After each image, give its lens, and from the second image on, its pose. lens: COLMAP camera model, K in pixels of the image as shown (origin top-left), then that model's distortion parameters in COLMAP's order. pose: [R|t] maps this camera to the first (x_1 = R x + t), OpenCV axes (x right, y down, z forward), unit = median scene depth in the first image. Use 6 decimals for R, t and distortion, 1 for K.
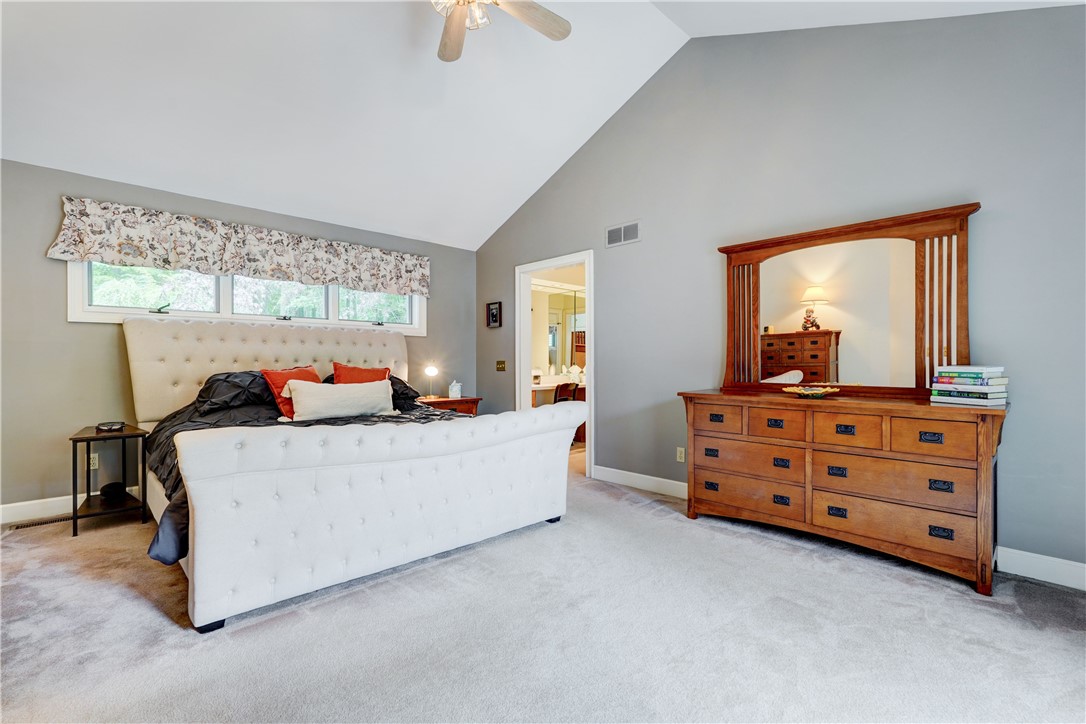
lens RADIAL K [[519.3, 0, 543.0], [0, 519.3, 362.0], [0, 0, 1]] dist [-0.001049, 0.001147]
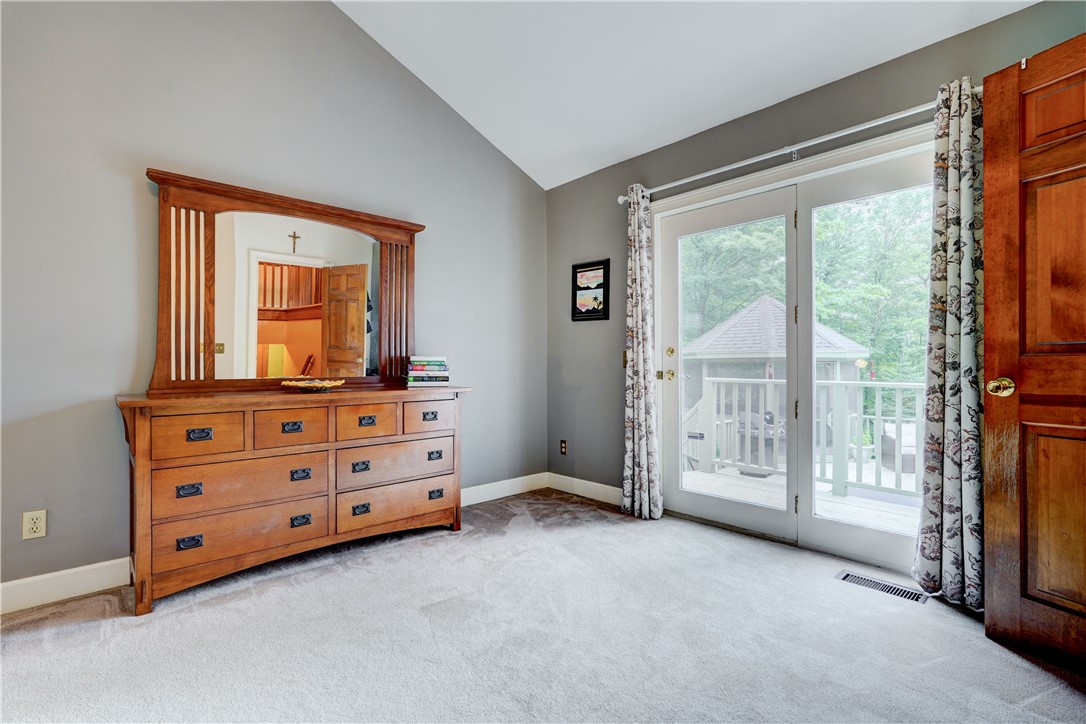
lens RADIAL K [[519.3, 0, 543.0], [0, 519.3, 362.0], [0, 0, 1]] dist [-0.001049, 0.001147]
pose [[-0.031795, 0.002765, 0.999491, -0.385160], [0.005345, 0.999982, -0.002597, 0.023640], [-0.999480, 0.005260, -0.031809, 0.682927]]
